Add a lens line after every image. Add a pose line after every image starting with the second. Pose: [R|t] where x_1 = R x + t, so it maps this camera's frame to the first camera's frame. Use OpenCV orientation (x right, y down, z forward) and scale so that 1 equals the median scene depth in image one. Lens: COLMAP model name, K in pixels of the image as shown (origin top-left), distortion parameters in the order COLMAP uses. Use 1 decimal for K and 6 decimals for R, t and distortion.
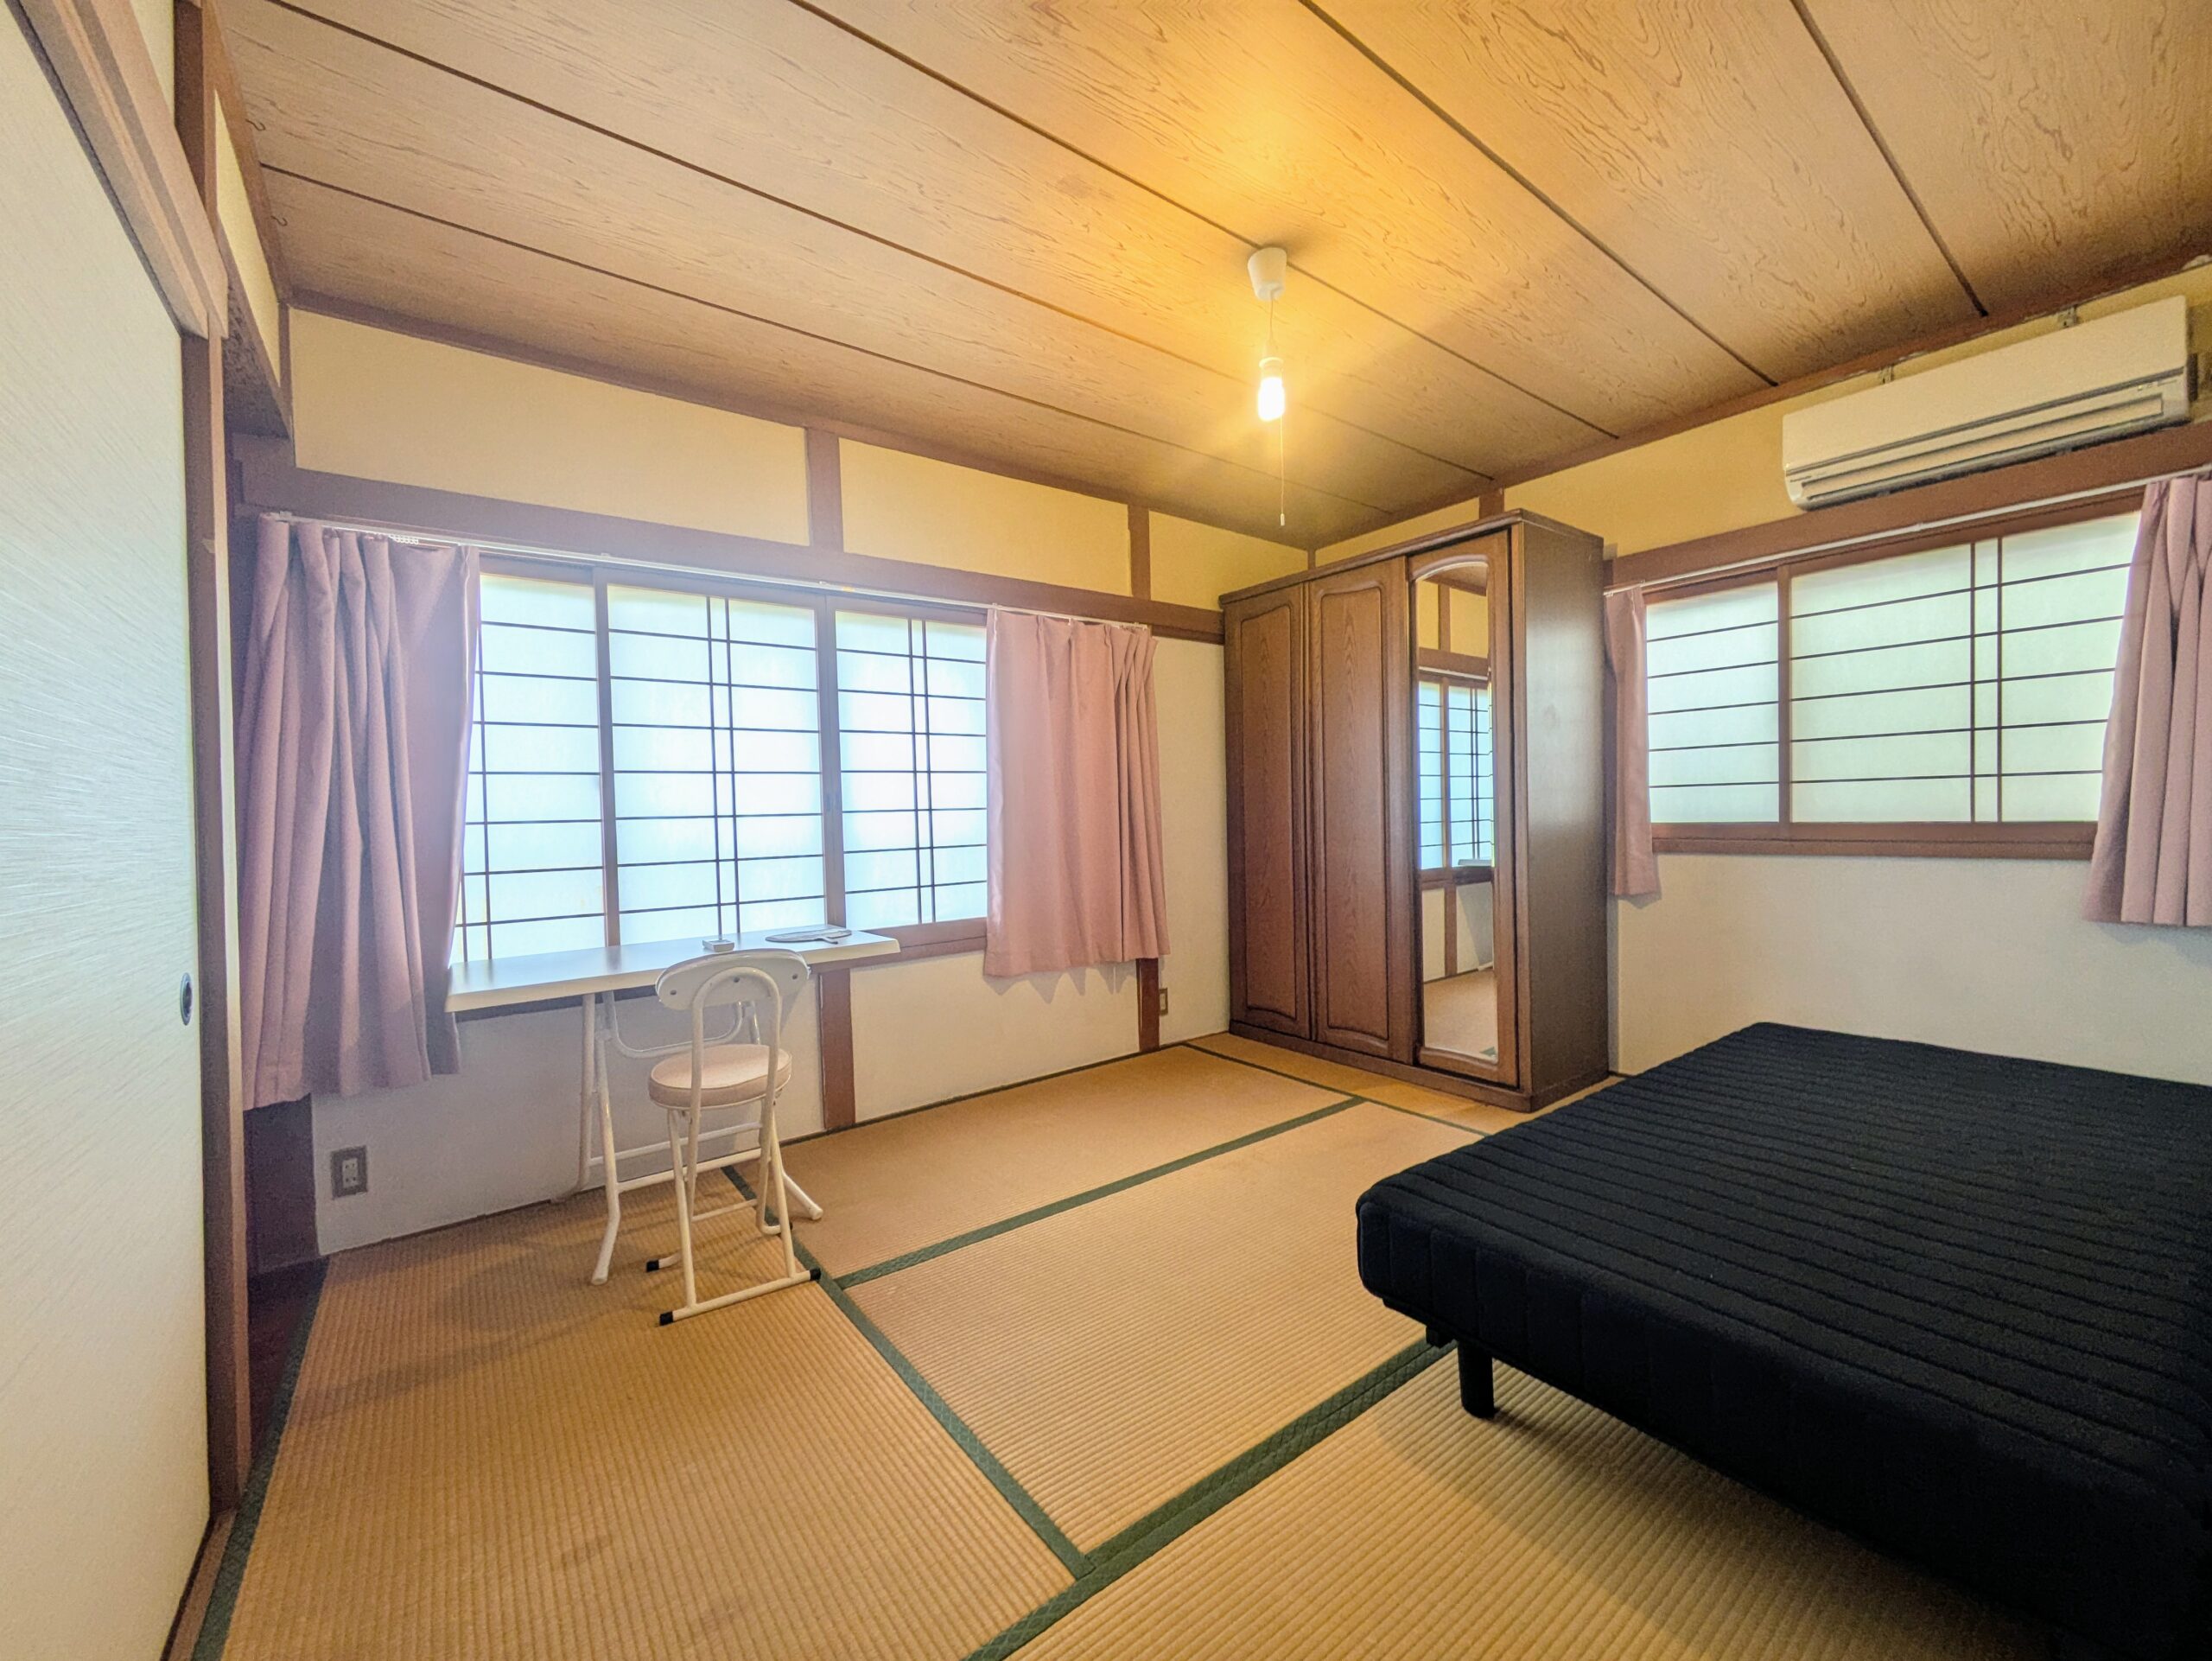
lens RADIAL K [[877.5, 0, 1110.2], [0, 877.5, 834.5], [0, 0, 1]] dist [0.002082, 0.000220]
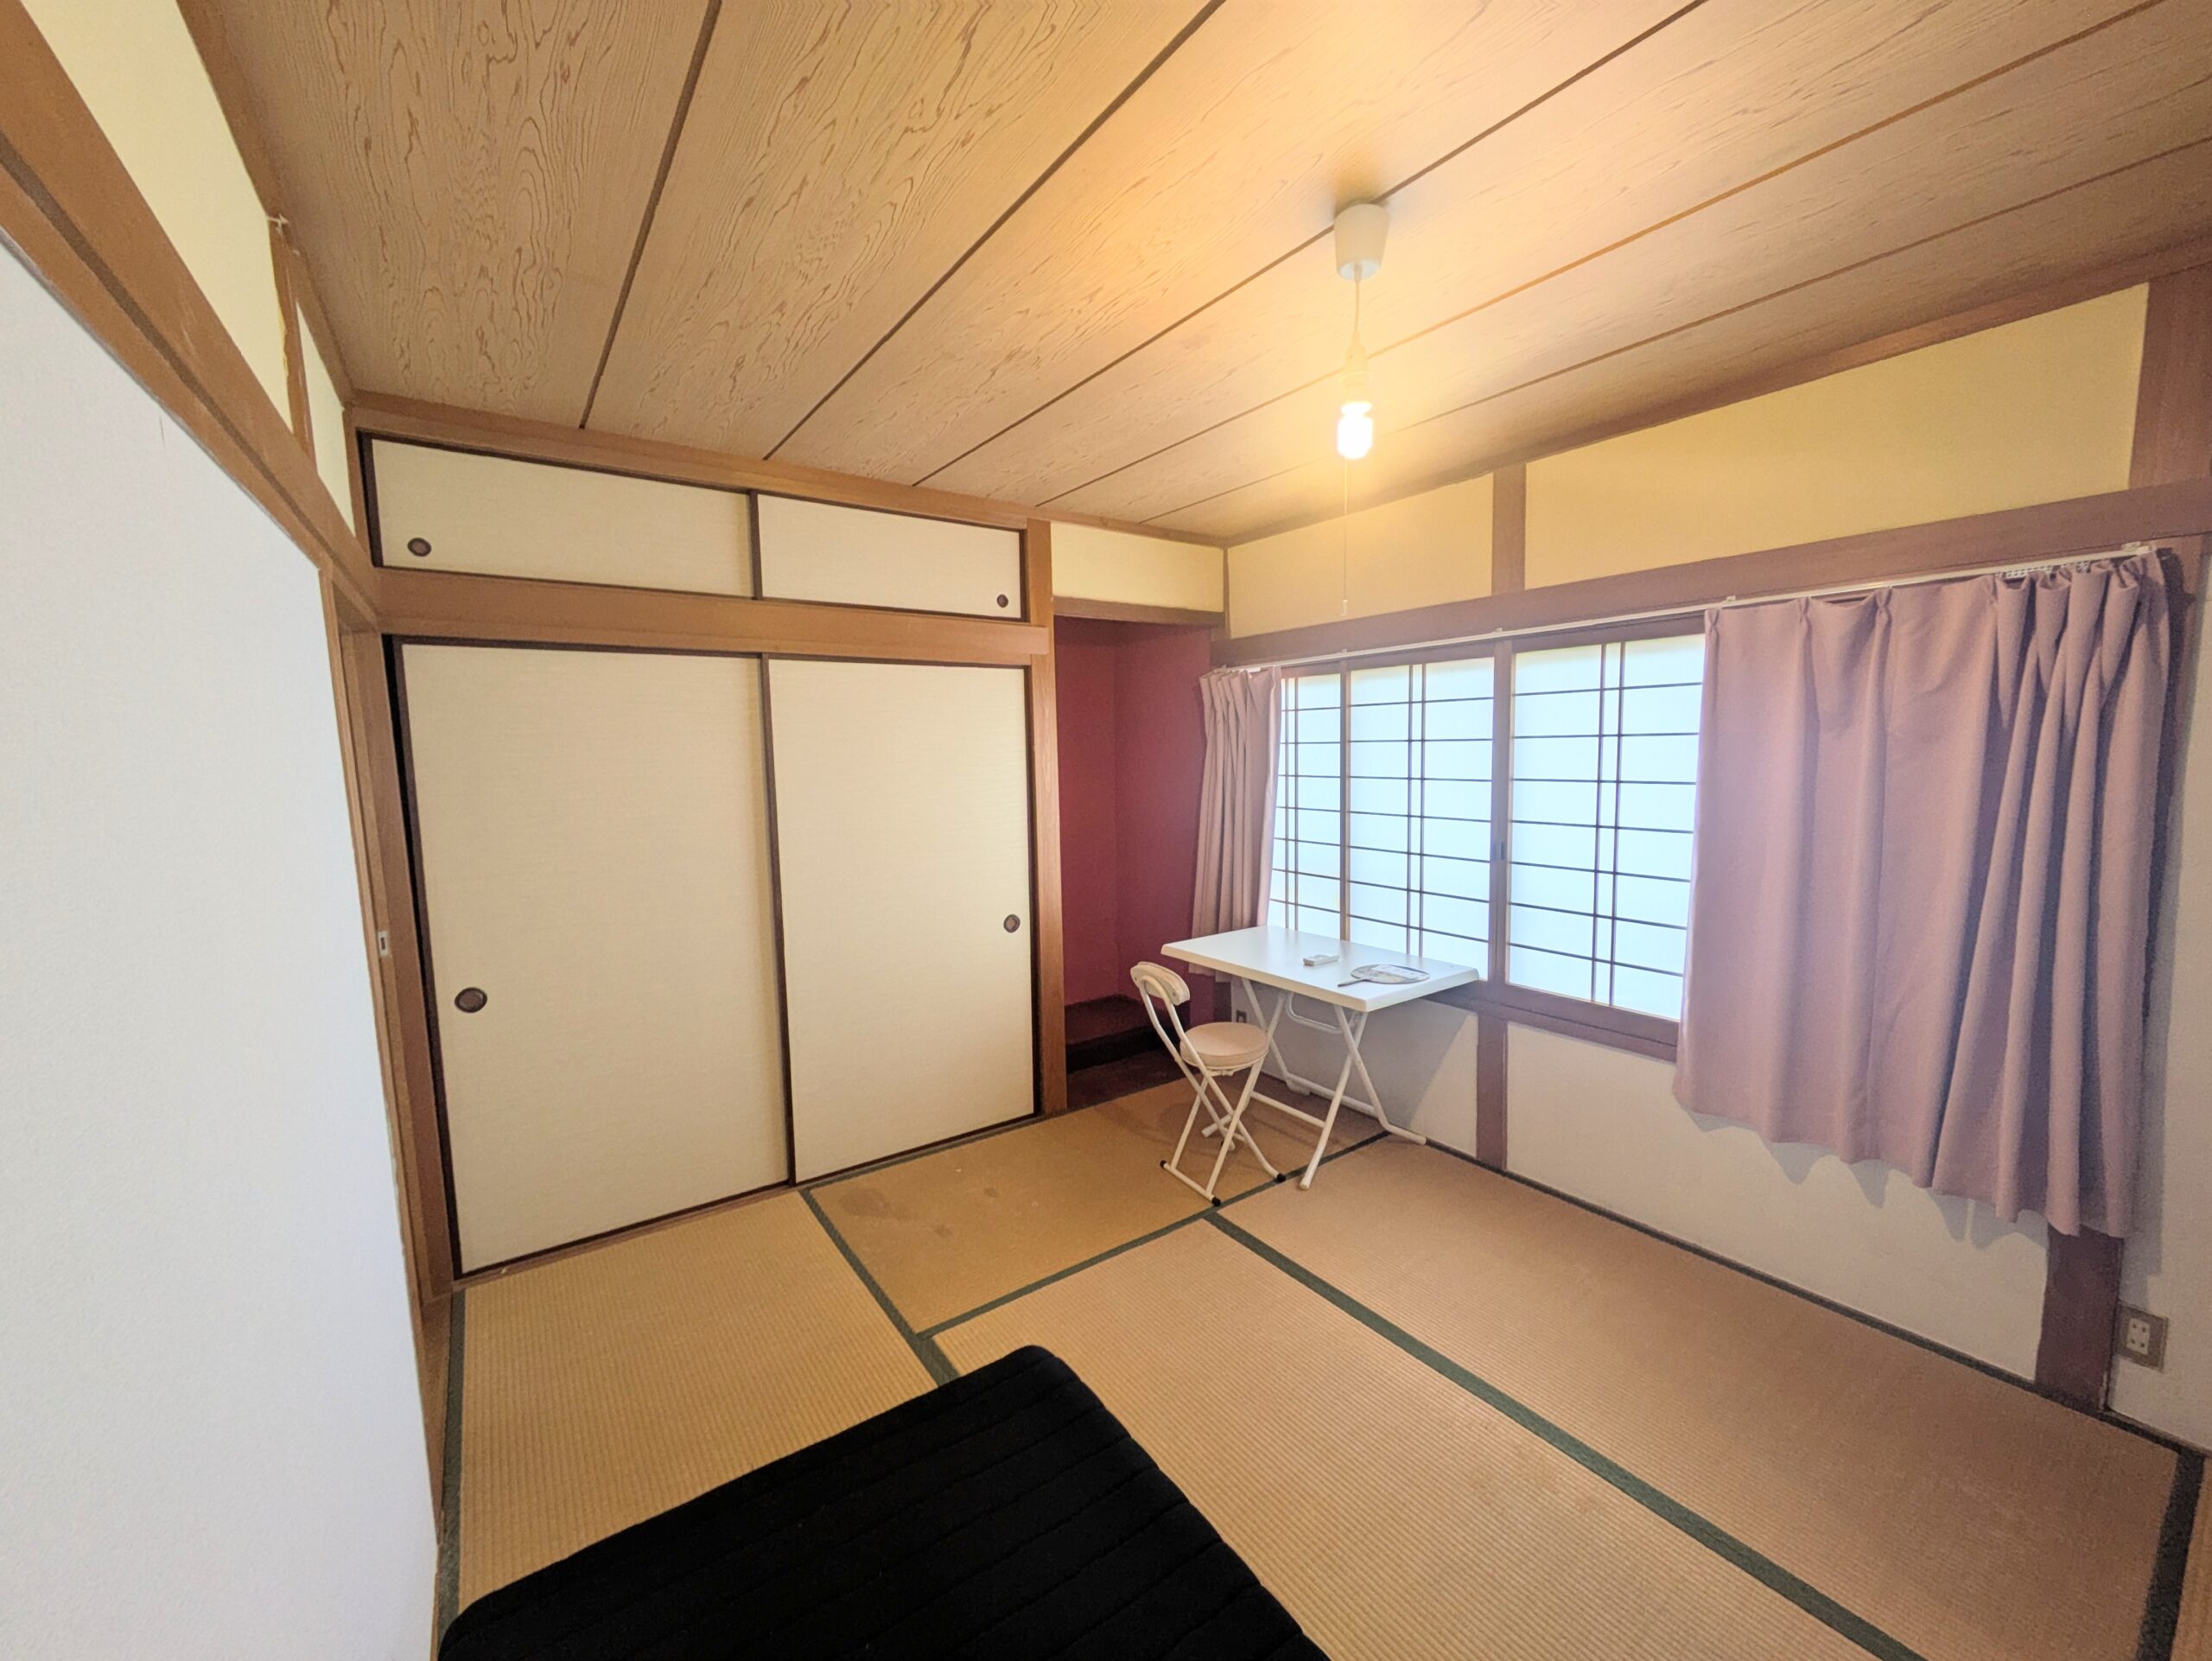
lens RADIAL K [[877.5, 0, 1112.9], [0, 877.5, 829.6], [0, 0, 1]] dist [0.002082, 0.000220]
pose [[-0.030401, 0.129397, -0.991127, 0.671580], [-0.000323, 0.991584, 0.129467, -0.188508], [0.999538, 0.004256, -0.030103, 0.590684]]
